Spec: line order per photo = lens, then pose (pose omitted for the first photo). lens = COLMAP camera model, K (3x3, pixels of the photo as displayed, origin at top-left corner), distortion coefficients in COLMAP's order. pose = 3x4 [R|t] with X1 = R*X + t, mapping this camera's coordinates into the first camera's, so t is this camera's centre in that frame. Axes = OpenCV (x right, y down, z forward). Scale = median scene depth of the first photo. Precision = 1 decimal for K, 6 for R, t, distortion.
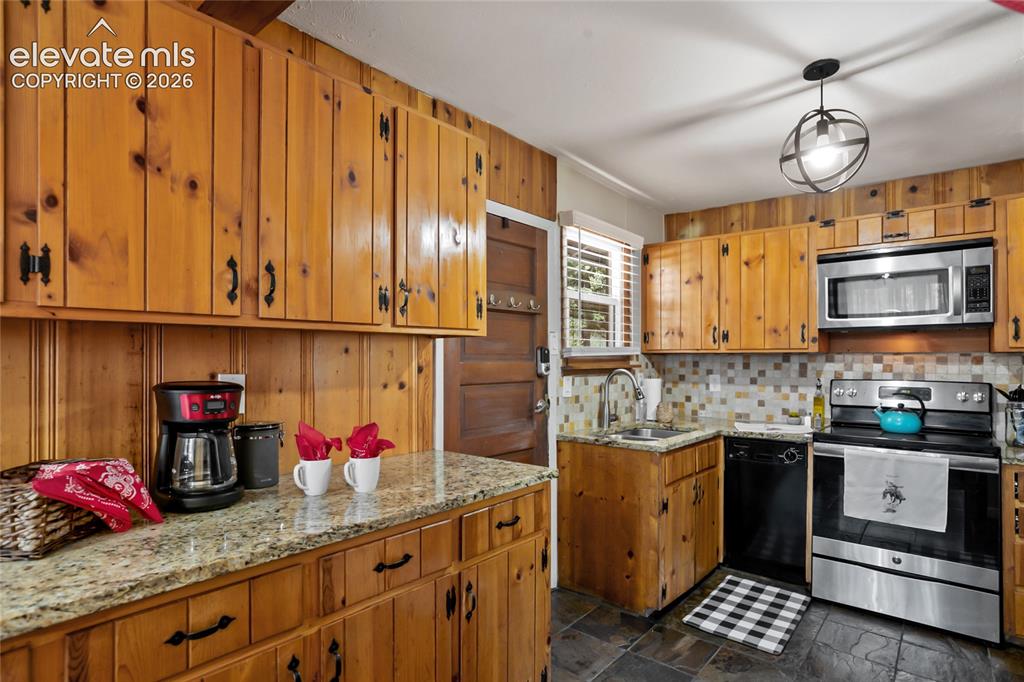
lens RADIAL K [[553.9, 0, 487.5], [0, 553.9, 354.6], [0, 0, 1]] dist [-0.047672, 0.027354]
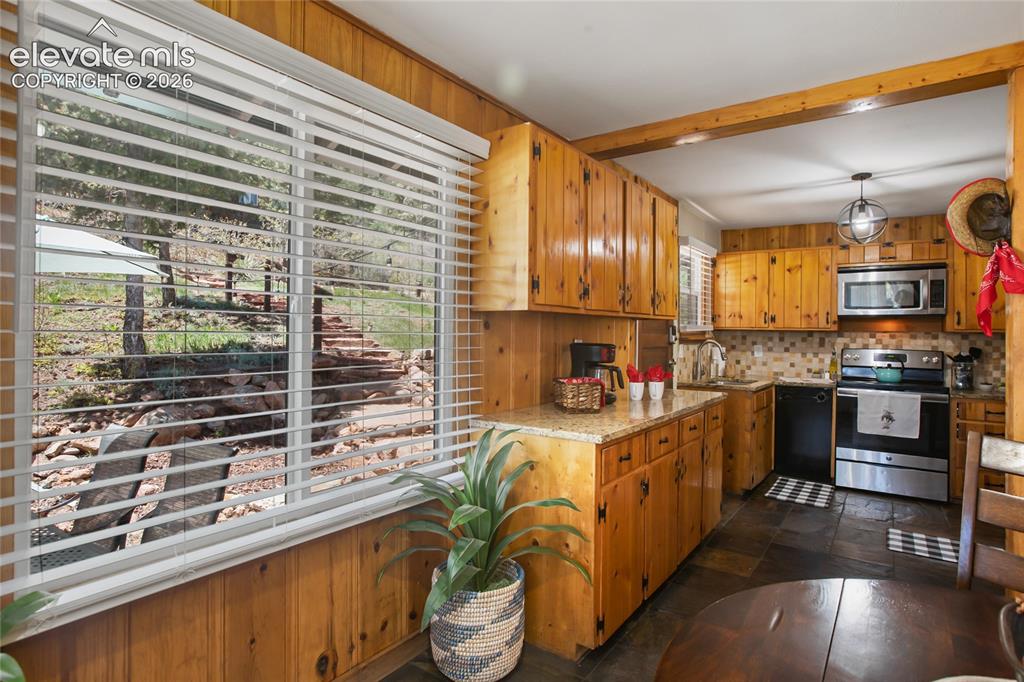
lens RADIAL K [[553.9, 0, 488.9], [0, 553.9, 327.6], [0, 0, 1]] dist [-0.047672, 0.027354]
pose [[0.997302, 0.011949, 0.072435, -0.479330], [-0.012021, 0.999928, 0.000554, -0.001596], [-0.072423, -0.001423, 0.997373, -0.457269]]
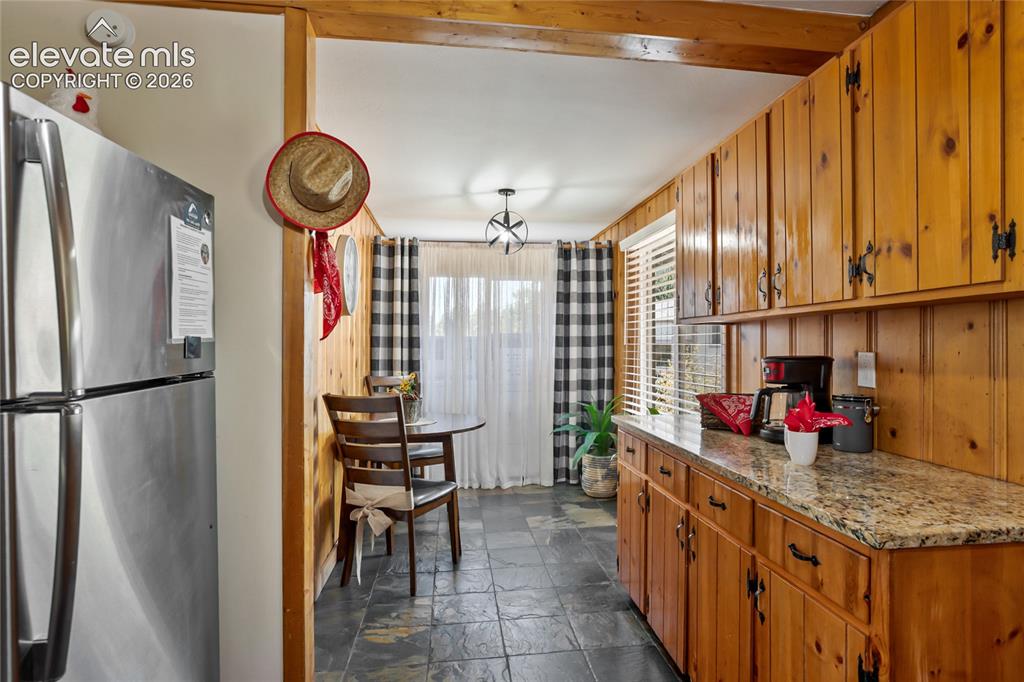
lens RADIAL K [[553.9, 0, 530.8], [0, 553.9, 342.3], [0, 0, 1]] dist [-0.047672, 0.027354]
pose [[-0.650354, 0.001024, -0.759631, 0.472825], [0.011104, 0.999905, -0.008158, 0.009475], [0.759551, -0.013741, -0.650303, 0.673440]]
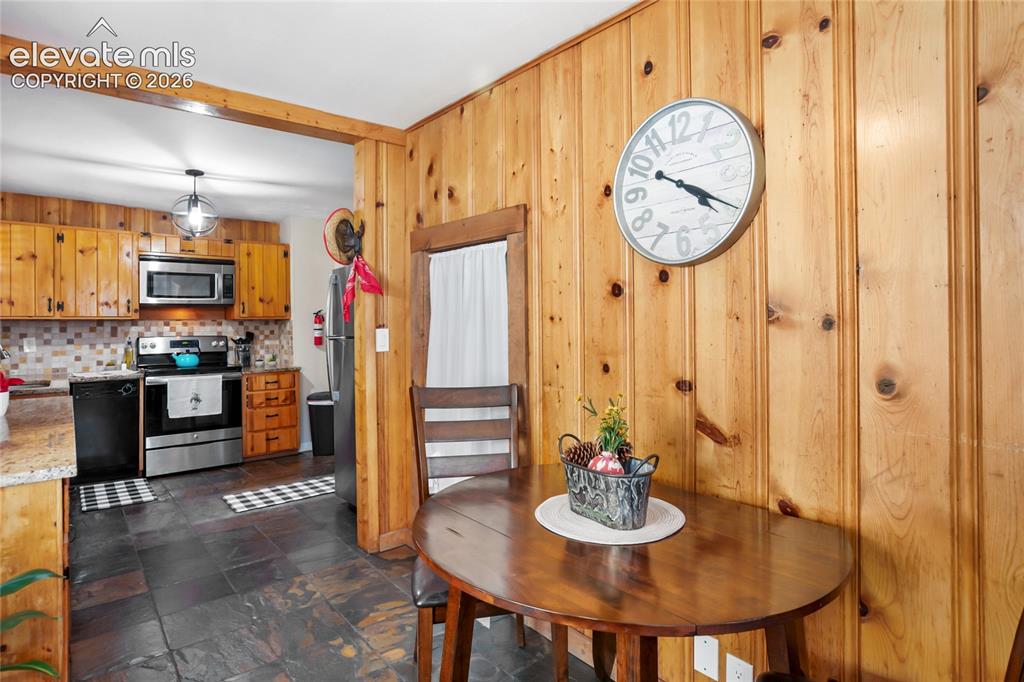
lens RADIAL K [[553.9, 0, 528.8], [0, 553.9, 317.5], [0, 0, 1]] dist [-0.047672, 0.027354]
pose [[0.151548, 0.003880, 0.988442, -0.703645], [-0.000087, 0.999992, -0.003912, -0.003007], [-0.988450, 0.000507, 0.151547, -0.284685]]
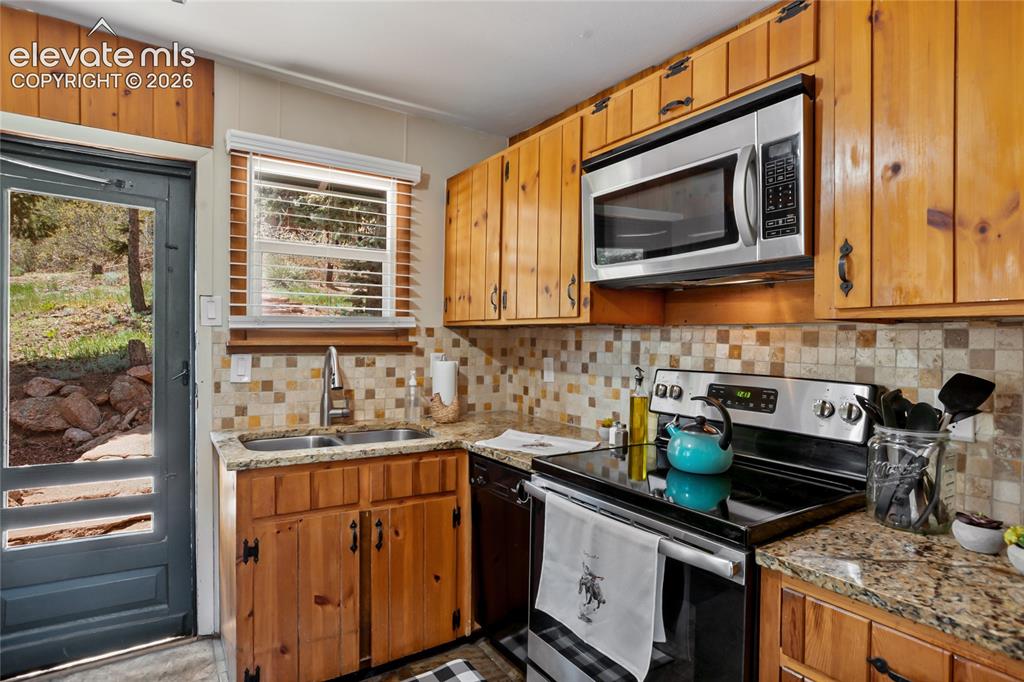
lens RADIAL K [[553.9, 0, 471.6], [0, 553.9, 338.3], [0, 0, 1]] dist [-0.047672, 0.027354]
pose [[0.948327, 0.008927, -0.317169, 0.666524], [-0.005733, 0.999923, 0.011002, 0.006427], [0.317243, -0.008615, 0.948305, 0.380391]]
